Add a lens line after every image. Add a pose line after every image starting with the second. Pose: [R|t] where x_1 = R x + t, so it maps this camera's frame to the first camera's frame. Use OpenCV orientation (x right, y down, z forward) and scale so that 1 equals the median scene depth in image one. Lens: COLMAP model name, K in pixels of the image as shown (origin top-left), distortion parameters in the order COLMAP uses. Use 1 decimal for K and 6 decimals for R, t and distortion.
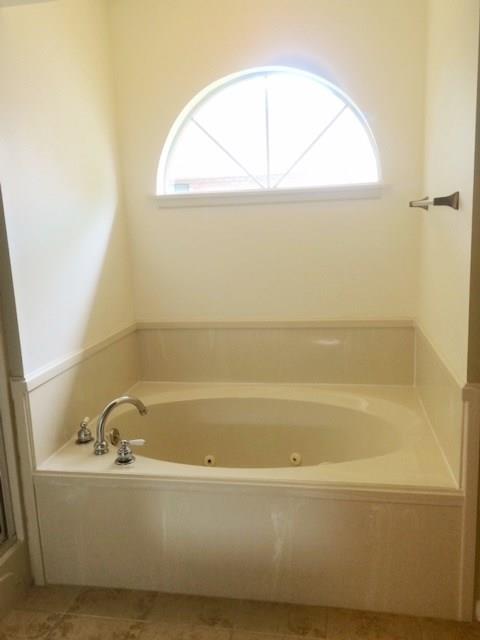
lens RADIAL K [[546.1, 0, 242.1], [0, 546.1, 317.2], [0, 0, 1]] dist [0.077515, -0.114946]
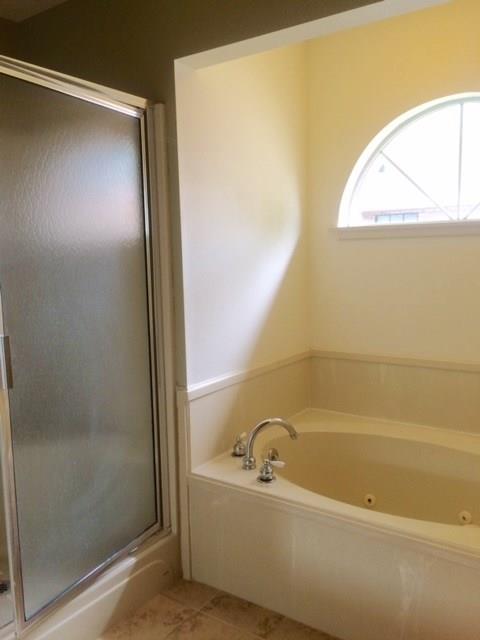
lens RADIAL K [[546.1, 0, 242.1], [0, 546.1, 317.2], [0, 0, 1]] dist [0.077515, -0.114946]
pose [[0.910108, 0.067625, -0.408816, 0.149989], [-0.088517, 0.995548, -0.032378, -0.008971], [0.404807, 0.065655, 0.912042, 0.006746]]
